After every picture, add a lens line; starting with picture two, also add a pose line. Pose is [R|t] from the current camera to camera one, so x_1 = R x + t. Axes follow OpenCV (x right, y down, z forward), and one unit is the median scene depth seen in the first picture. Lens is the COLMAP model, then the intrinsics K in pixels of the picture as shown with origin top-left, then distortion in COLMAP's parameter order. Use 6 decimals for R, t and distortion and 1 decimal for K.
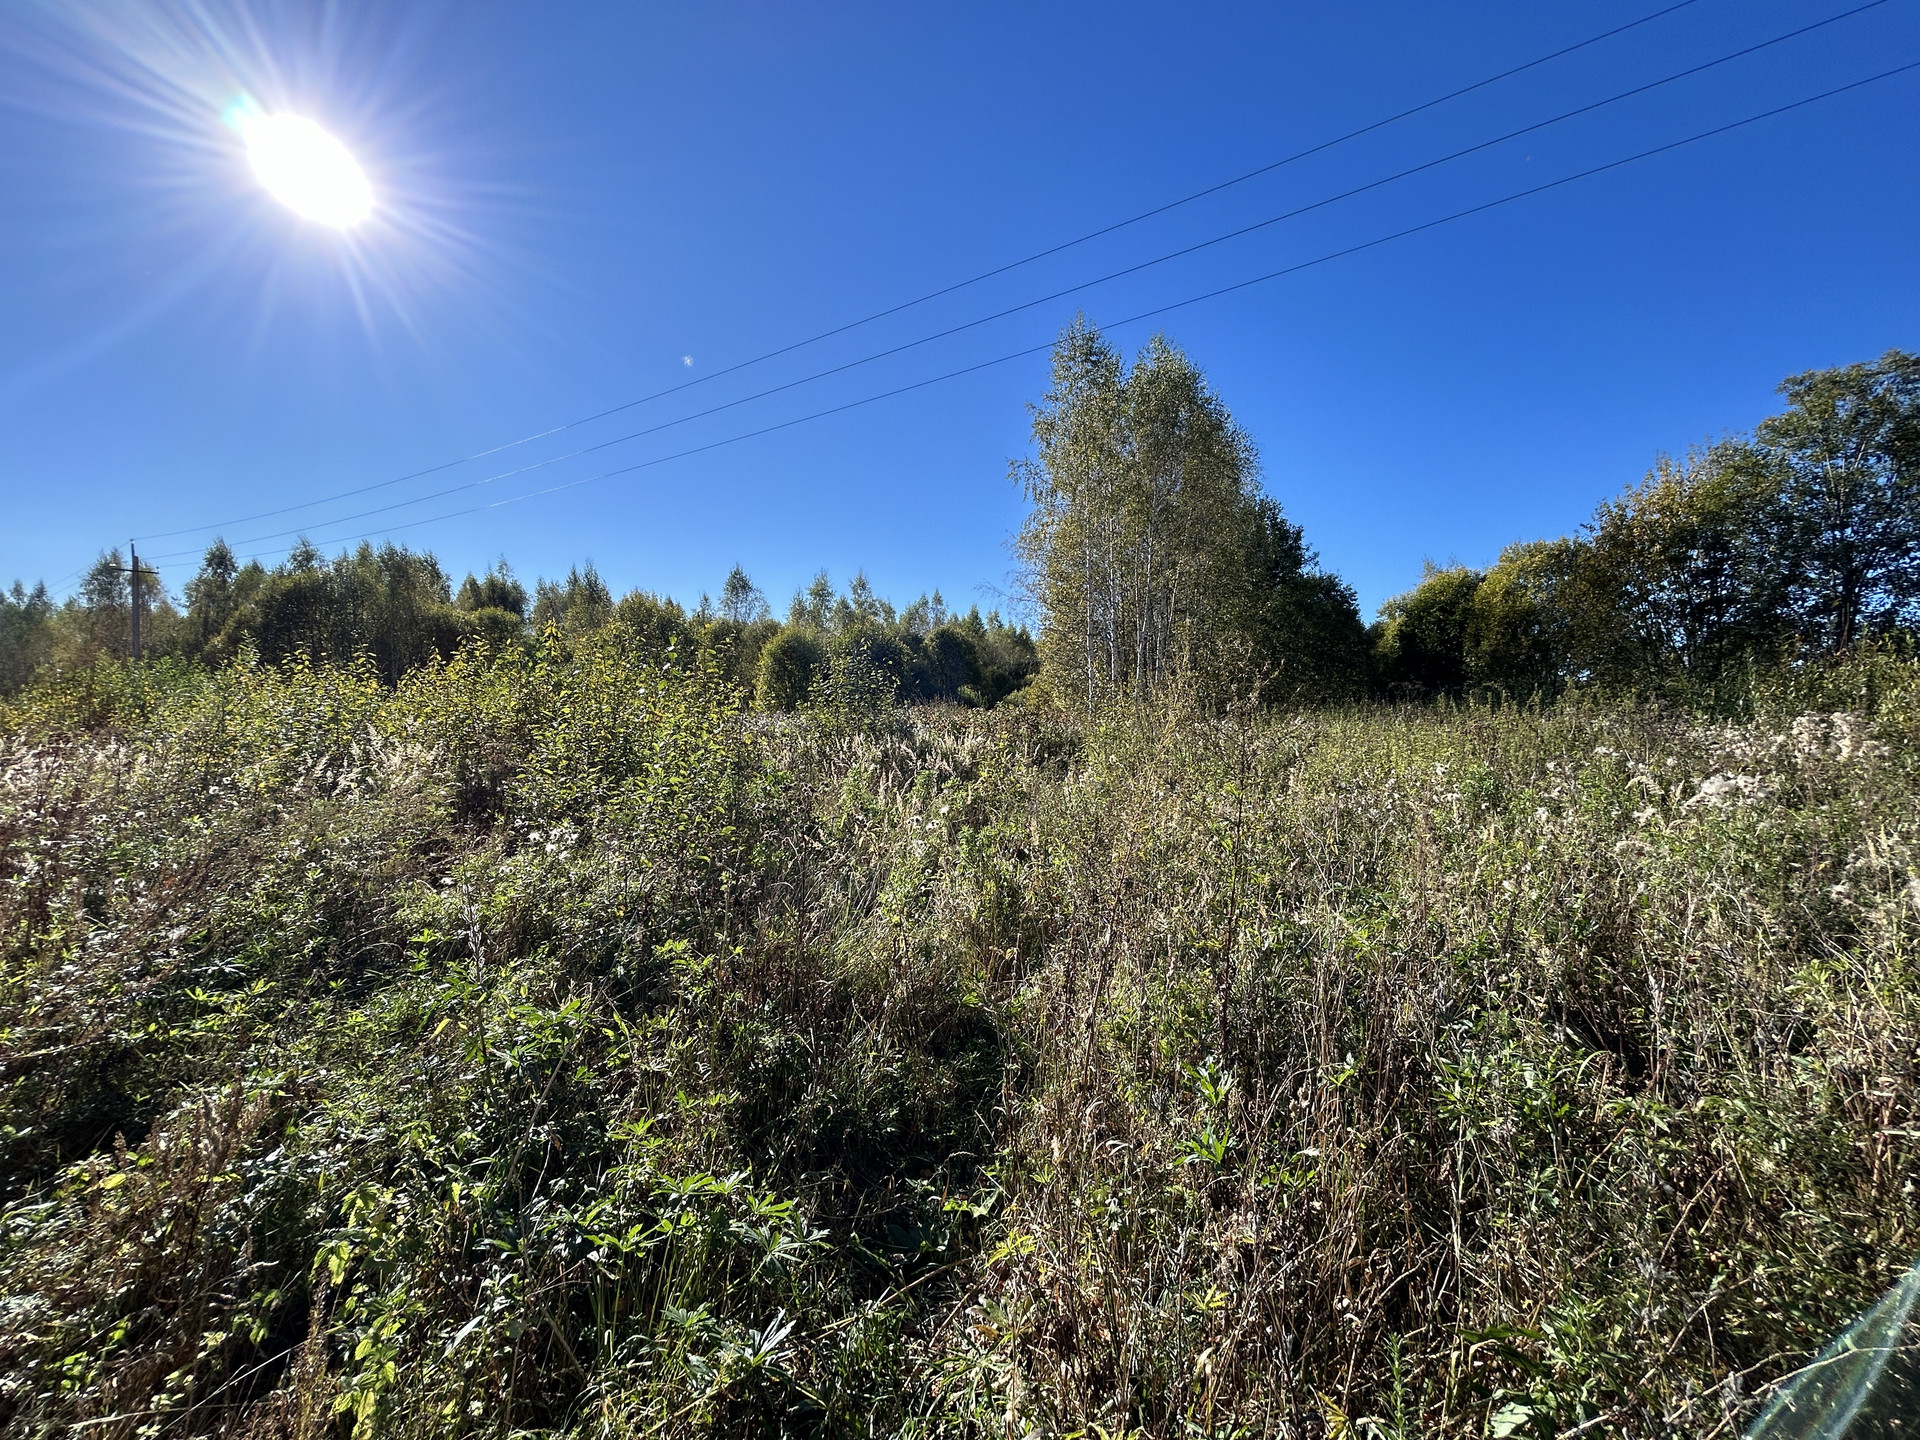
lens RADIAL K [[766.7, 0, 954.2], [0, 766.7, 728.2], [0, 0, 1]] dist [-0.003874, 0.000811]
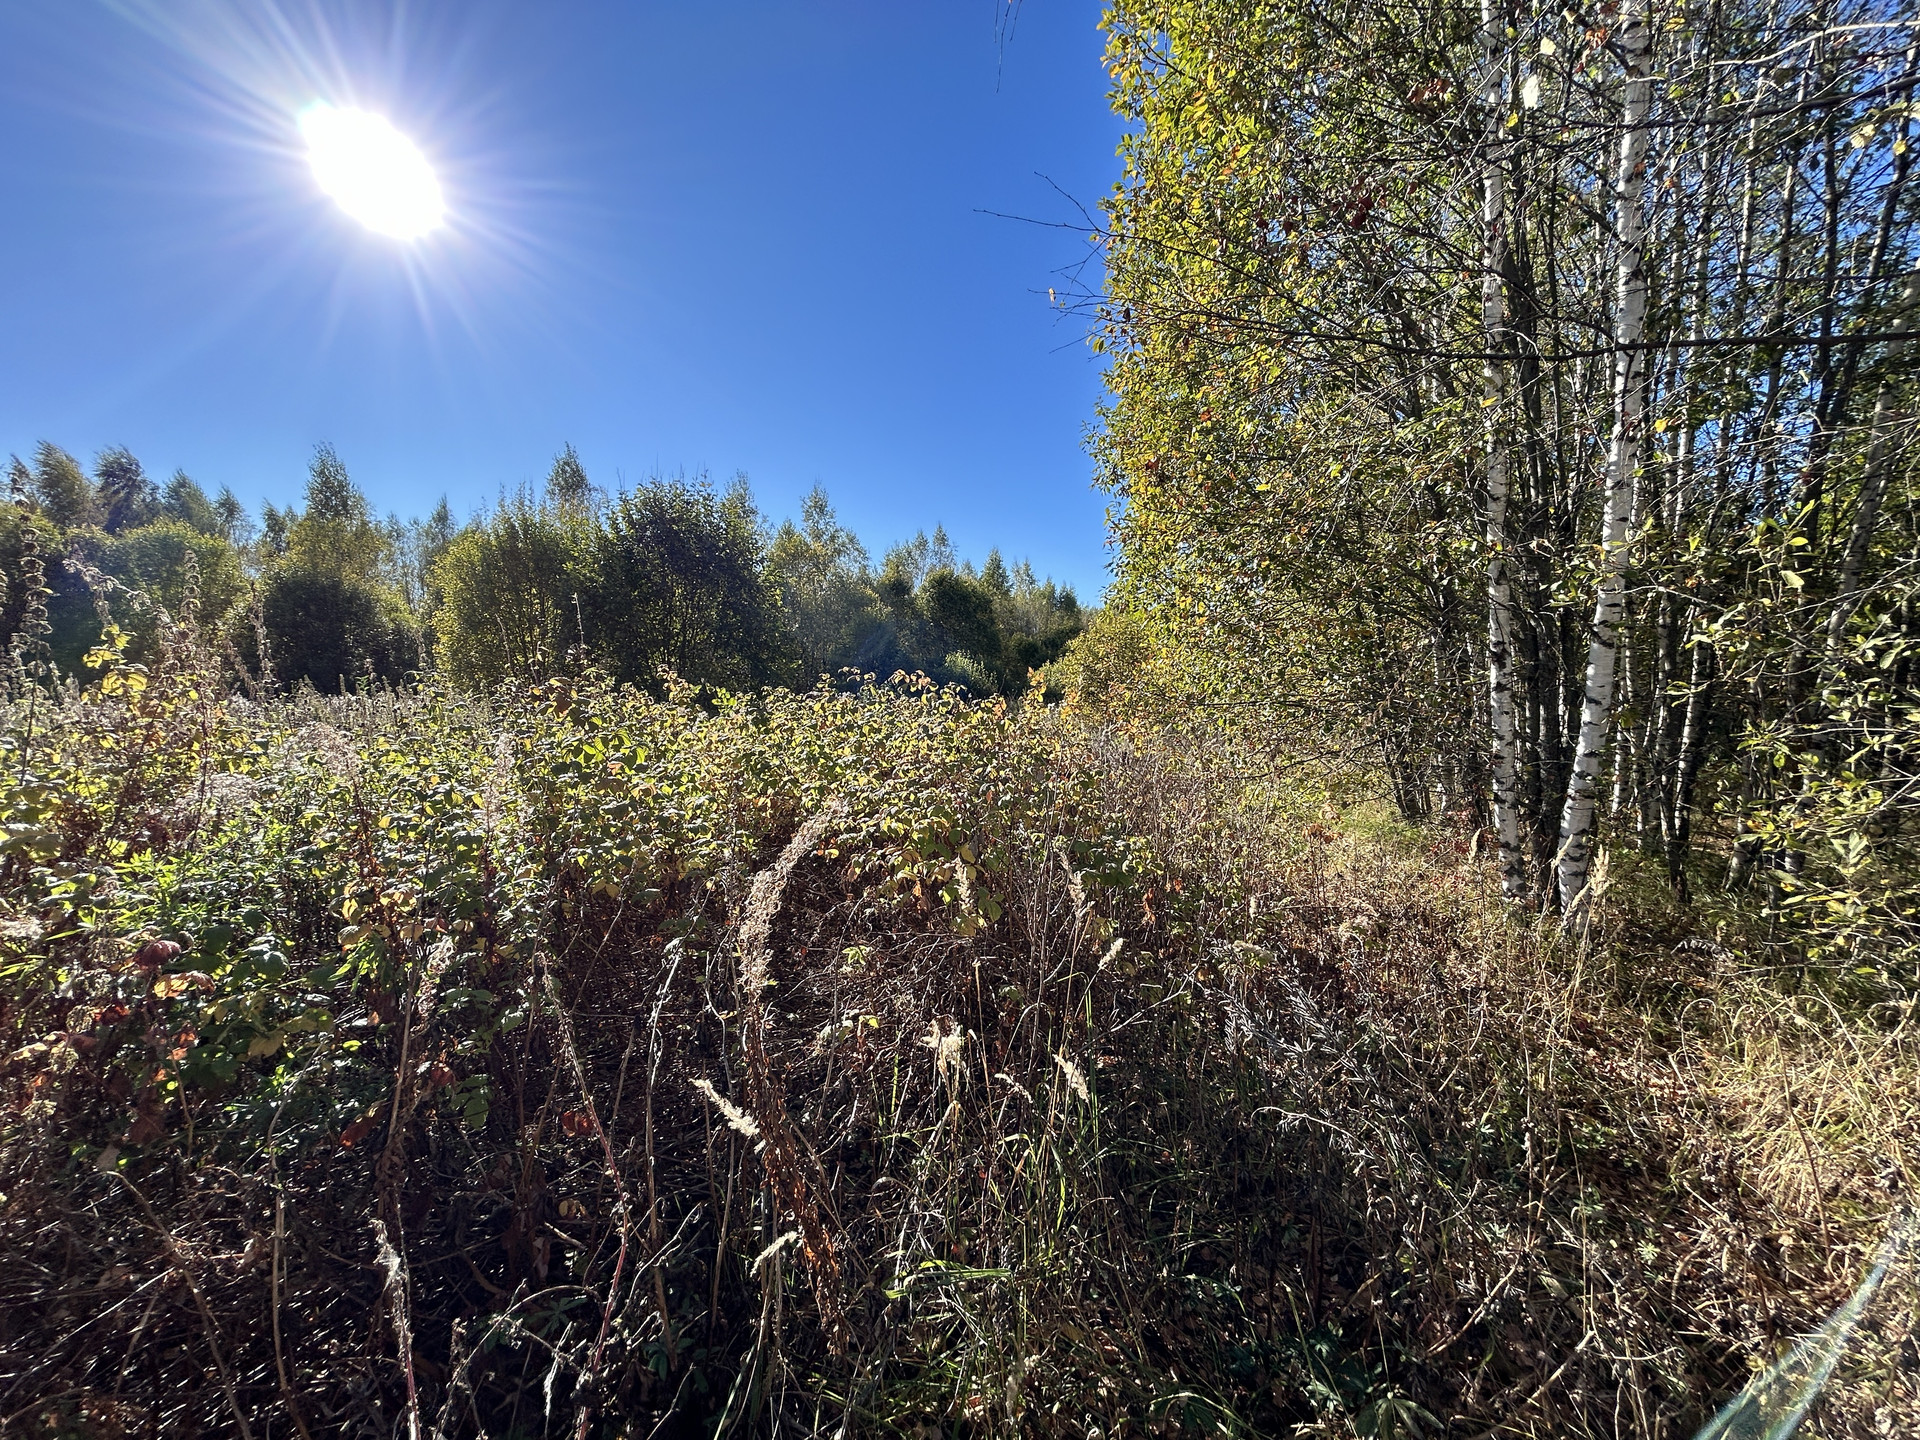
lens RADIAL K [[766.7, 0, 968.8], [0, 766.7, 714.4], [0, 0, 1]] dist [-0.003874, 0.000811]
pose [[0.998807, 0.001510, -0.048802, 0.032288], [-0.001840, 0.999976, -0.006703, -0.000222], [0.048790, 0.006785, 0.998786, 0.244179]]
